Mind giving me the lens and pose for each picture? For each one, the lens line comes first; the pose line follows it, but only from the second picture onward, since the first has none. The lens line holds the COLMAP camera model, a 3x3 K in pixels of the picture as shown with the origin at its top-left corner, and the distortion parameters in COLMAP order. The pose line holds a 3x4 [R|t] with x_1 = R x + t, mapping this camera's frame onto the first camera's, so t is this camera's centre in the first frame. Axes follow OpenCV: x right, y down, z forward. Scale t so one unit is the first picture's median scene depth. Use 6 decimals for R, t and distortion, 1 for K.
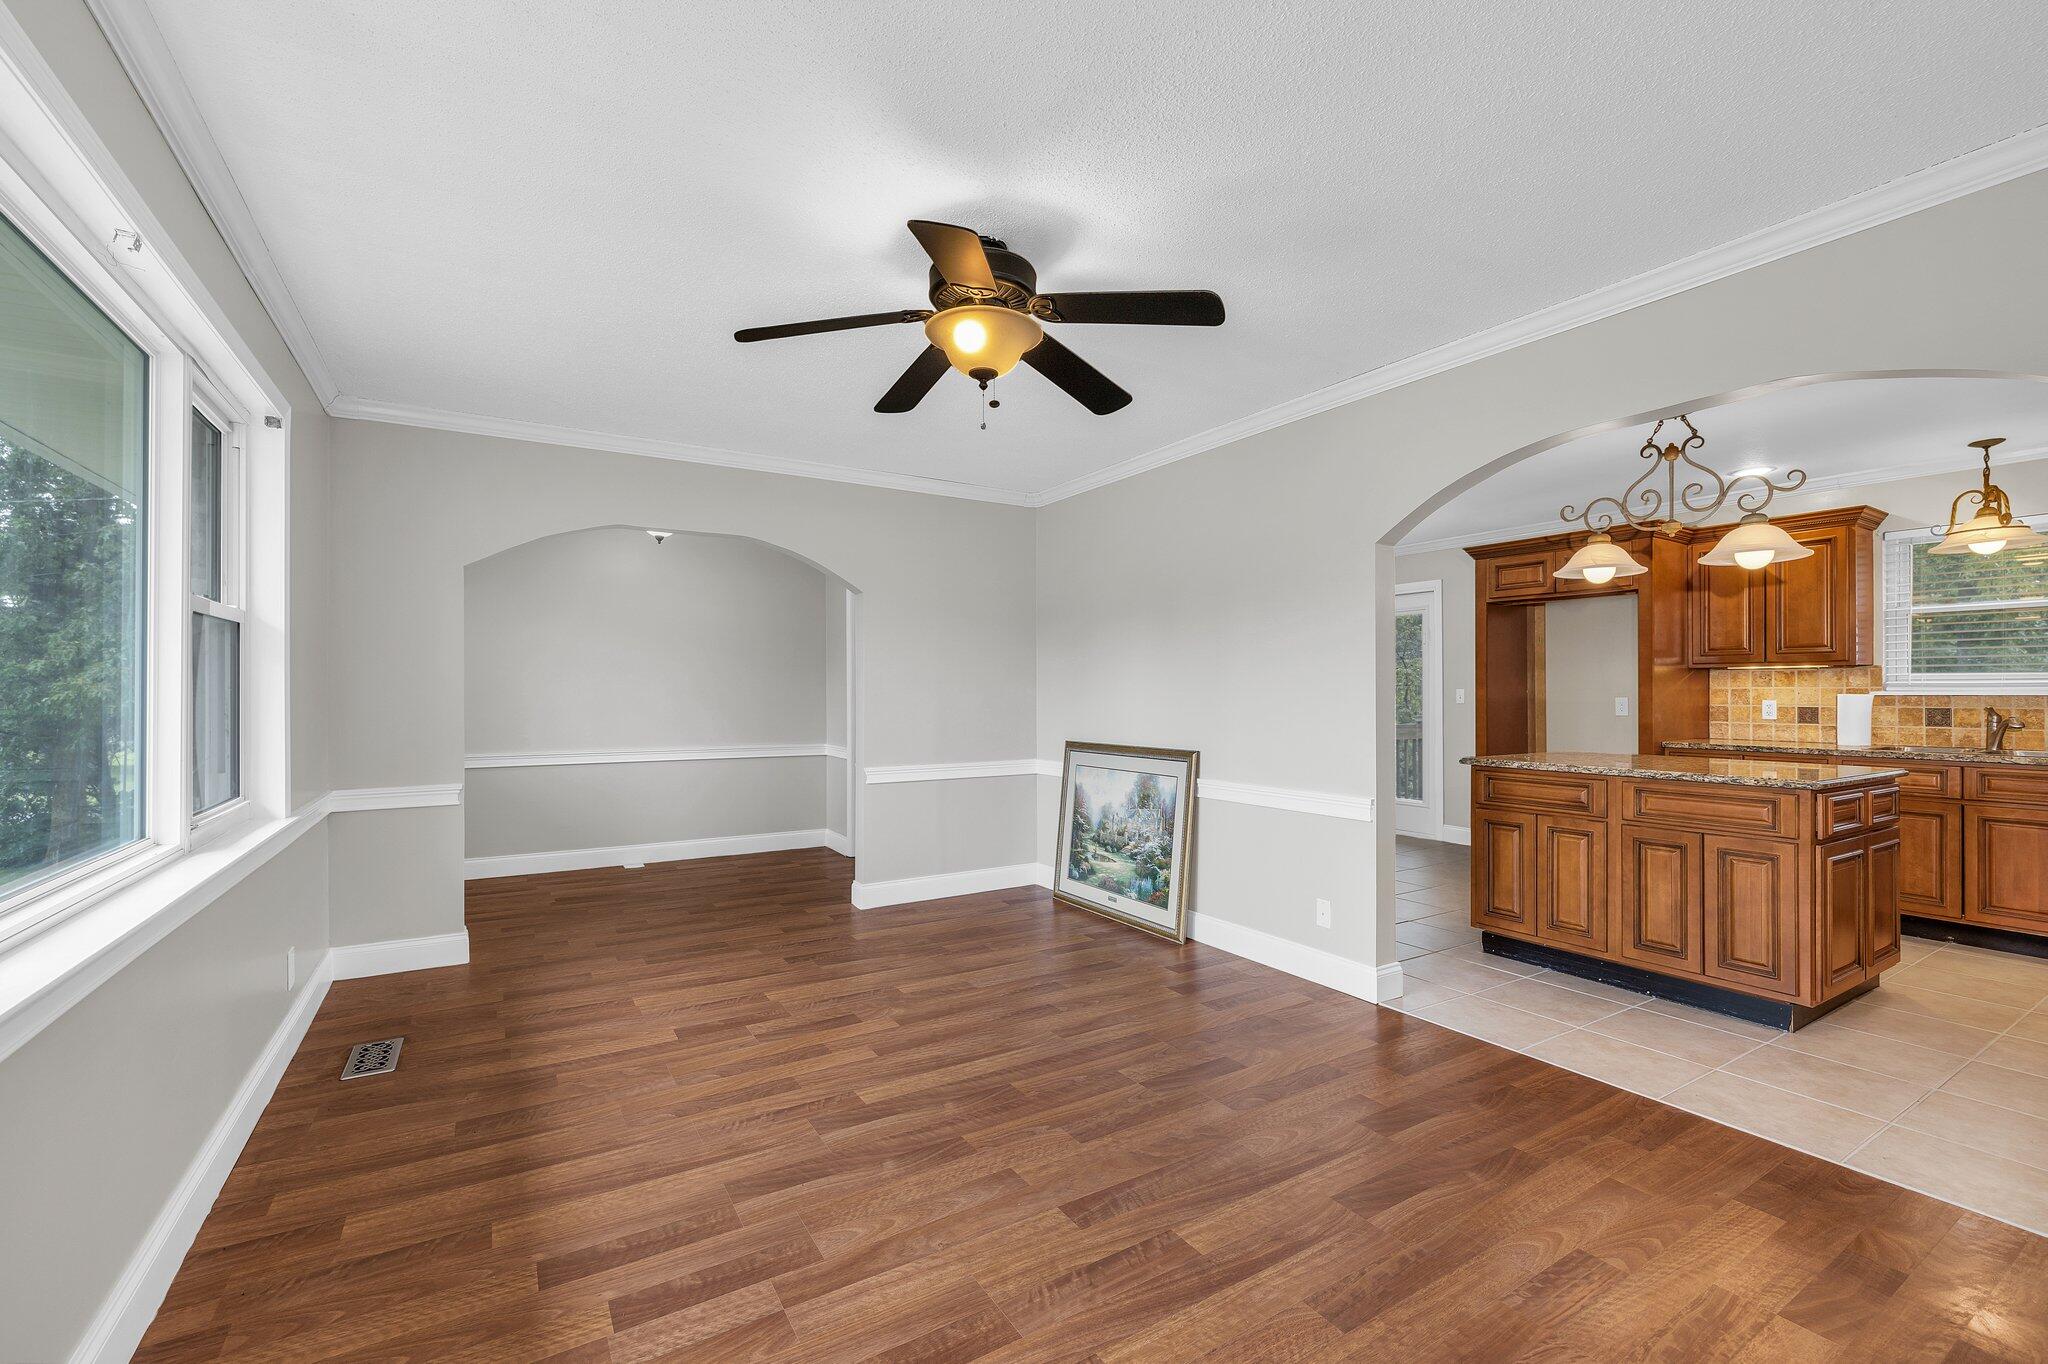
lens RADIAL K [[864.4, 0, 1018.7], [0, 864.4, 690.0], [0, 0, 1]] dist [-0.004498, -0.000896]
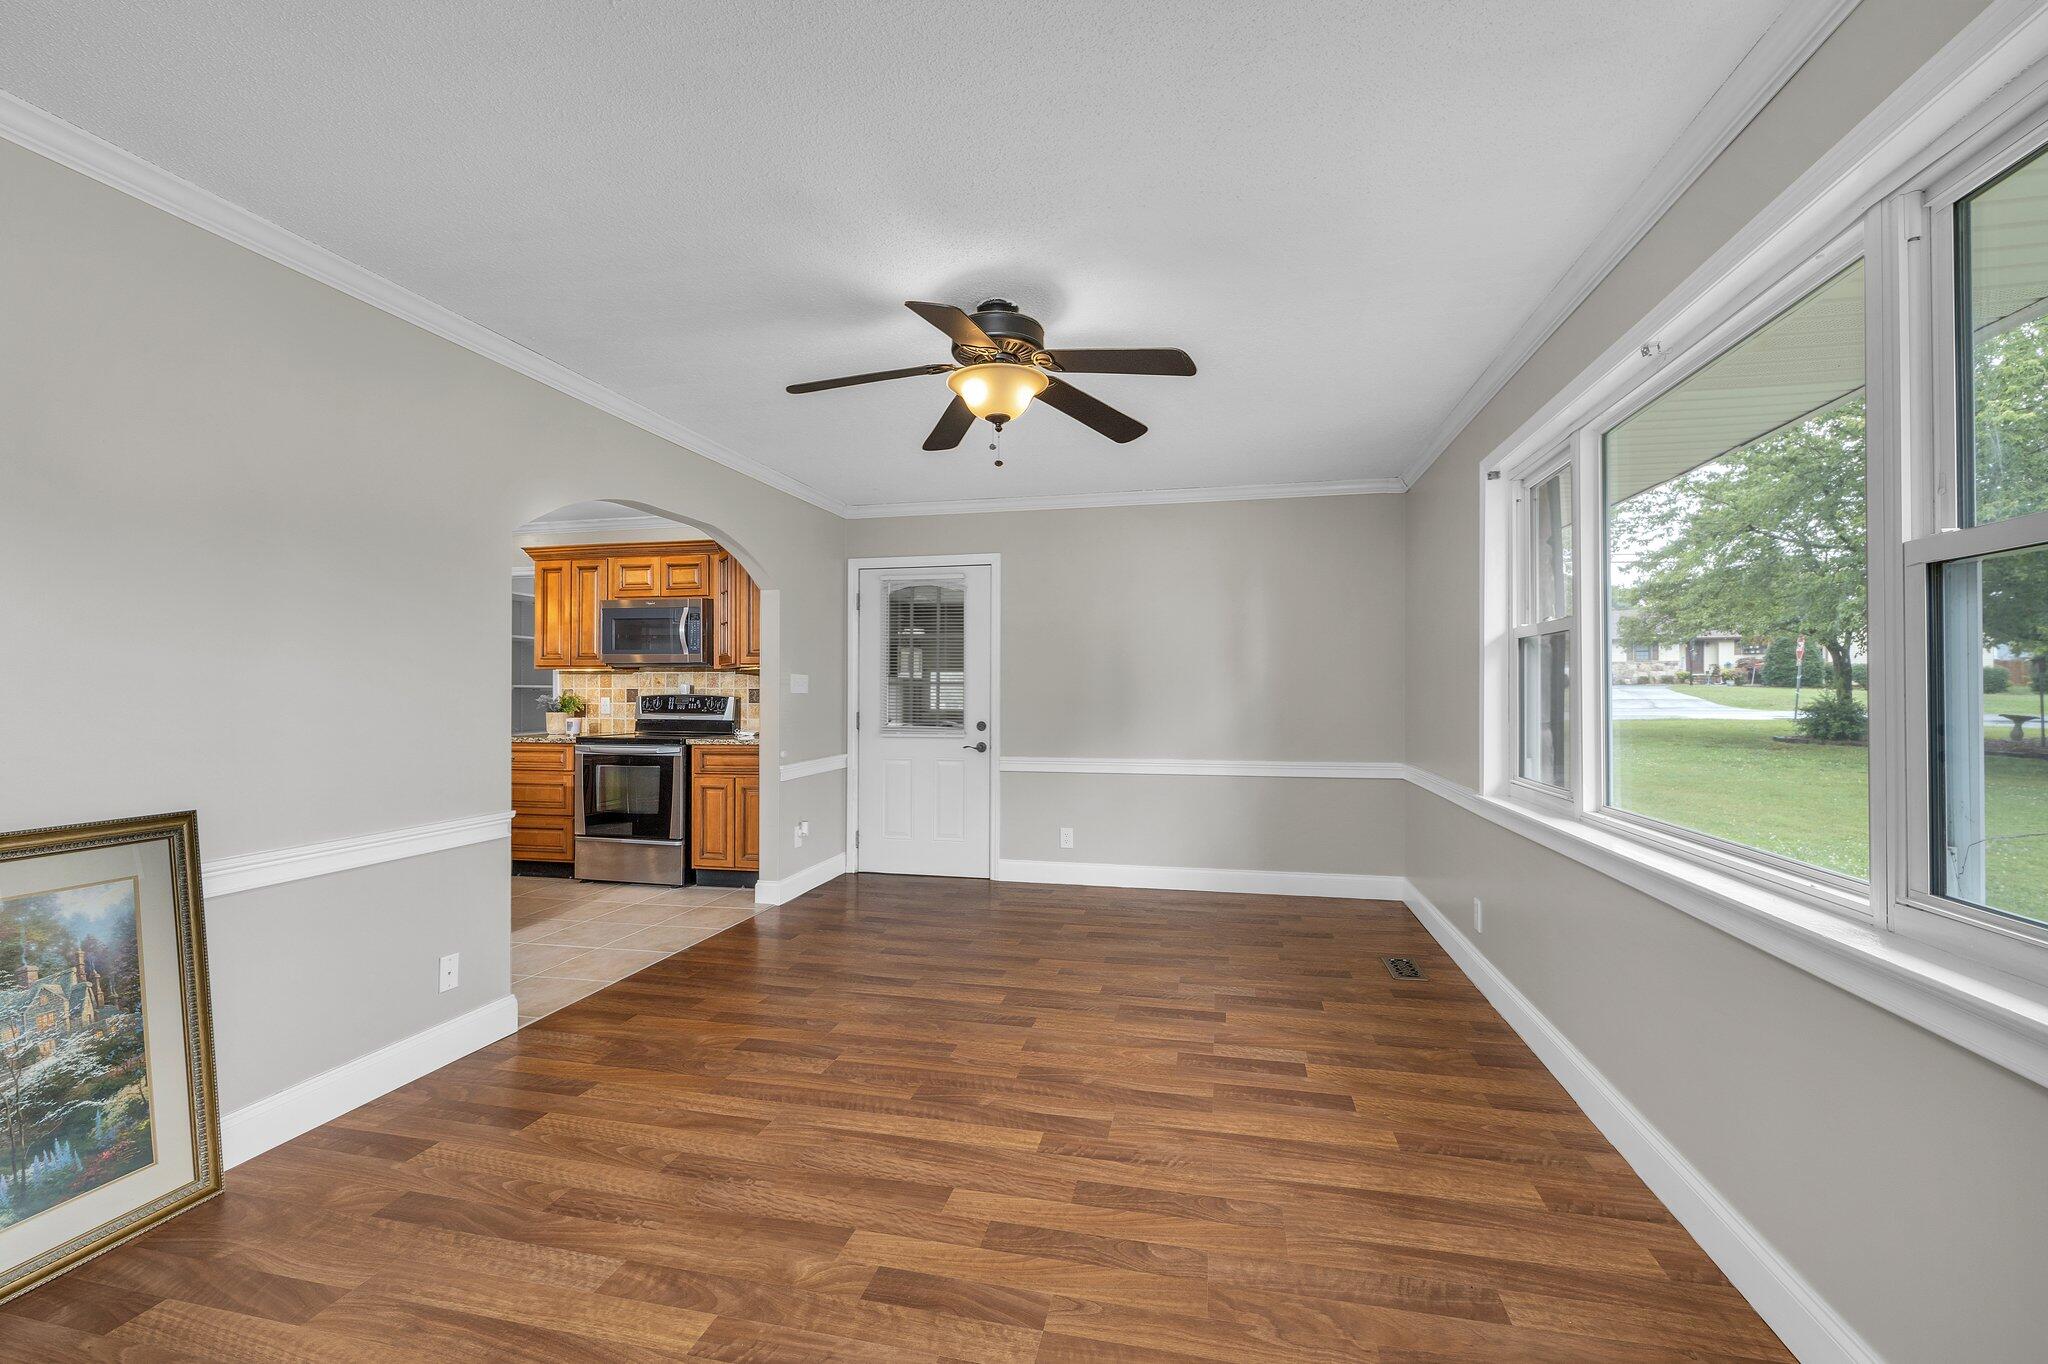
lens RADIAL K [[864.4, 0, 1019.3], [0, 864.4, 686.0], [0, 0, 1]] dist [-0.004498, -0.000896]
pose [[-0.713148, 0.005810, 0.700990, -0.839732], [-0.001499, 0.999951, -0.009812, 0.001621], [-0.701012, -0.008048, -0.713104, 1.733249]]
